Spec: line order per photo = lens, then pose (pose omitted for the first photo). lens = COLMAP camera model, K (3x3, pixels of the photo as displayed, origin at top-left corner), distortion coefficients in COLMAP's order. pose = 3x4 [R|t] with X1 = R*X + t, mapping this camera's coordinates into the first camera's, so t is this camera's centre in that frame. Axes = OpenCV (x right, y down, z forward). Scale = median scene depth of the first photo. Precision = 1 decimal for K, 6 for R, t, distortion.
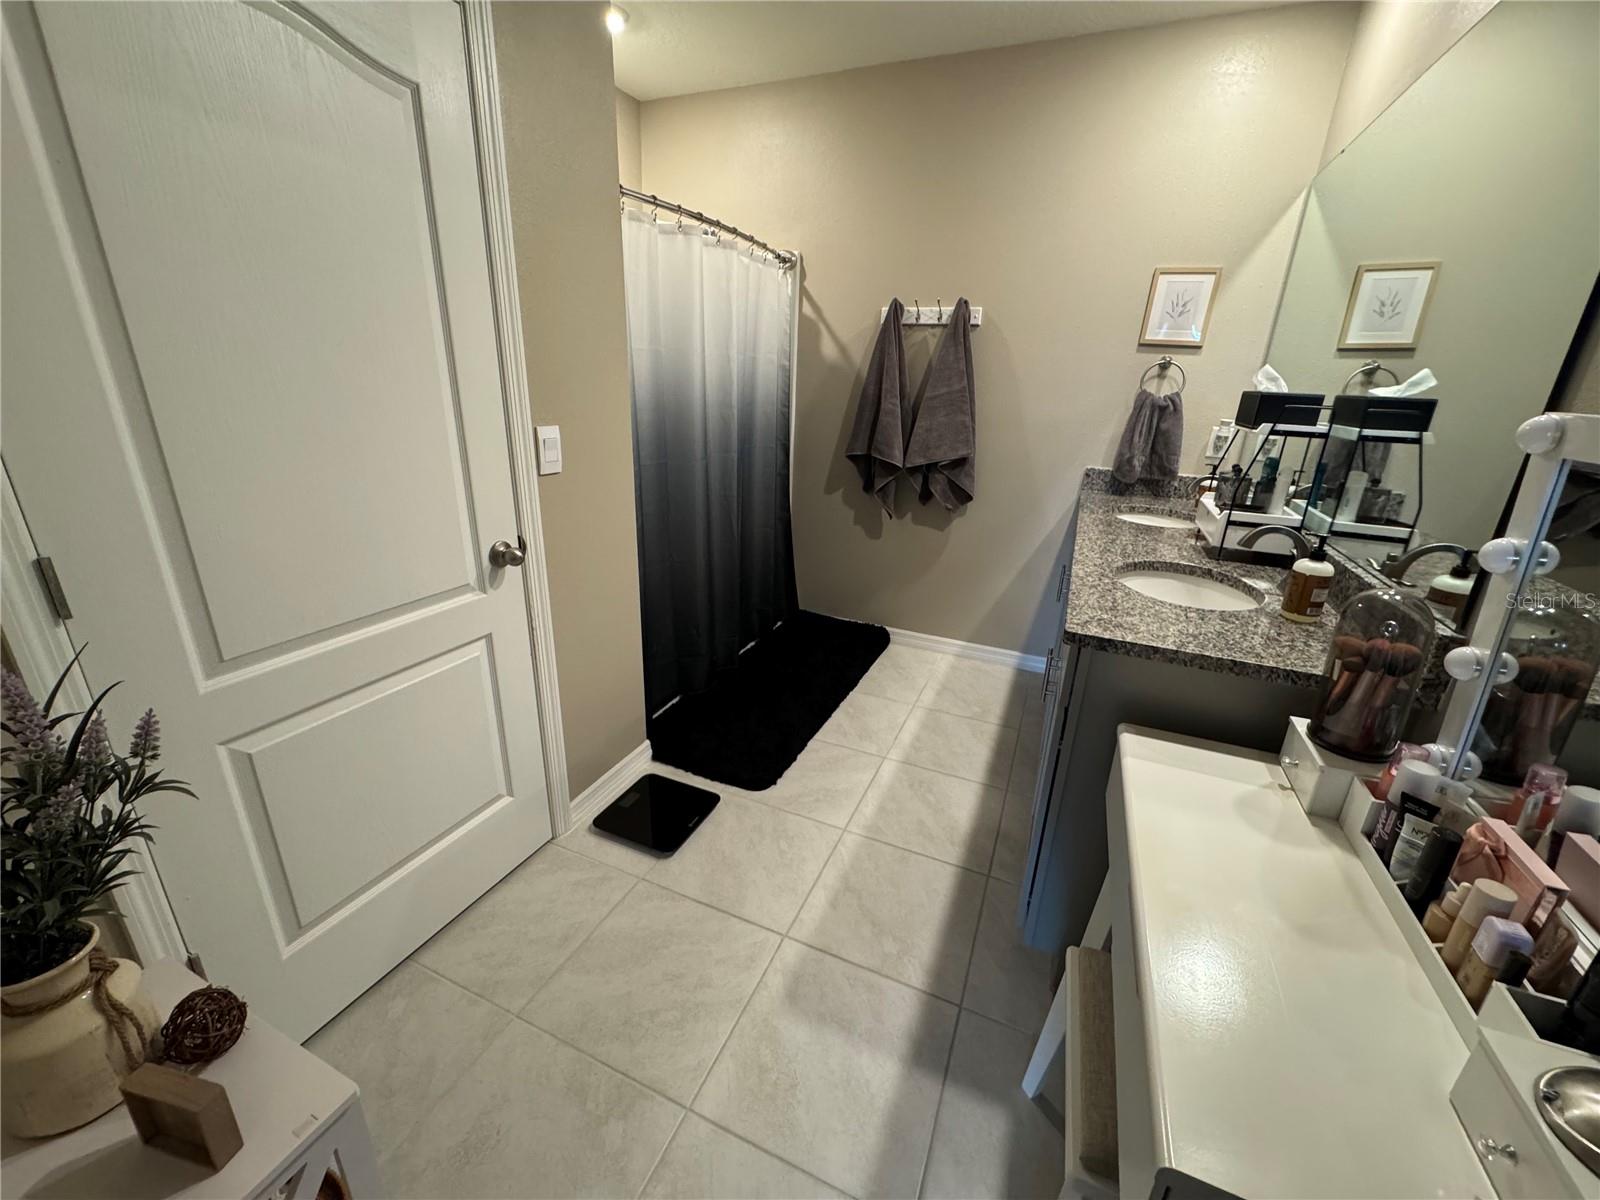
lens RADIAL K [[639.4, 0, 793.5], [0, 639.4, 599.3], [0, 0, 1]] dist [-0.001464, 0.000332]
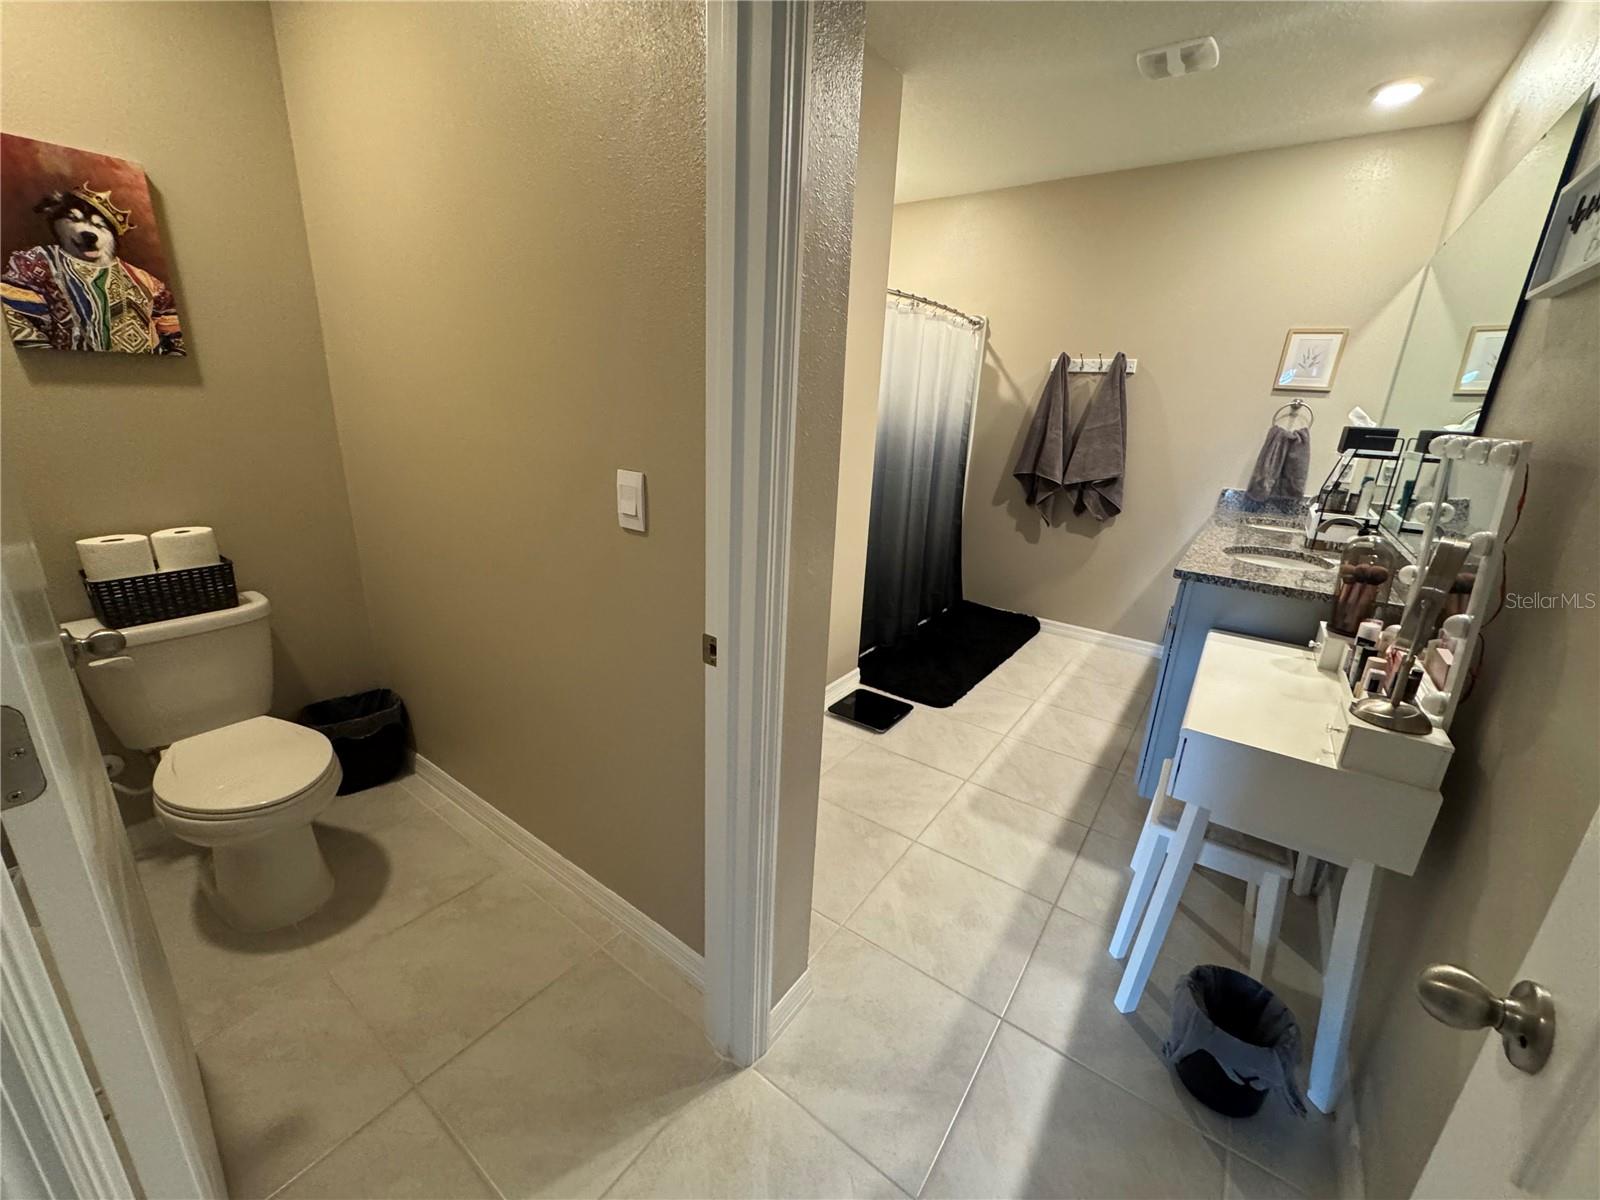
lens RADIAL K [[637.0, 0, 799.9], [0, 637.0, 599.1], [0, 0, 1]] dist [0.000791, 0.000048]
pose [[0.979039, 0.068141, -0.191938, -0.084729], [-0.077301, 0.996179, -0.040634, 0.120106], [0.188436, 0.054619, 0.980565, -0.341340]]
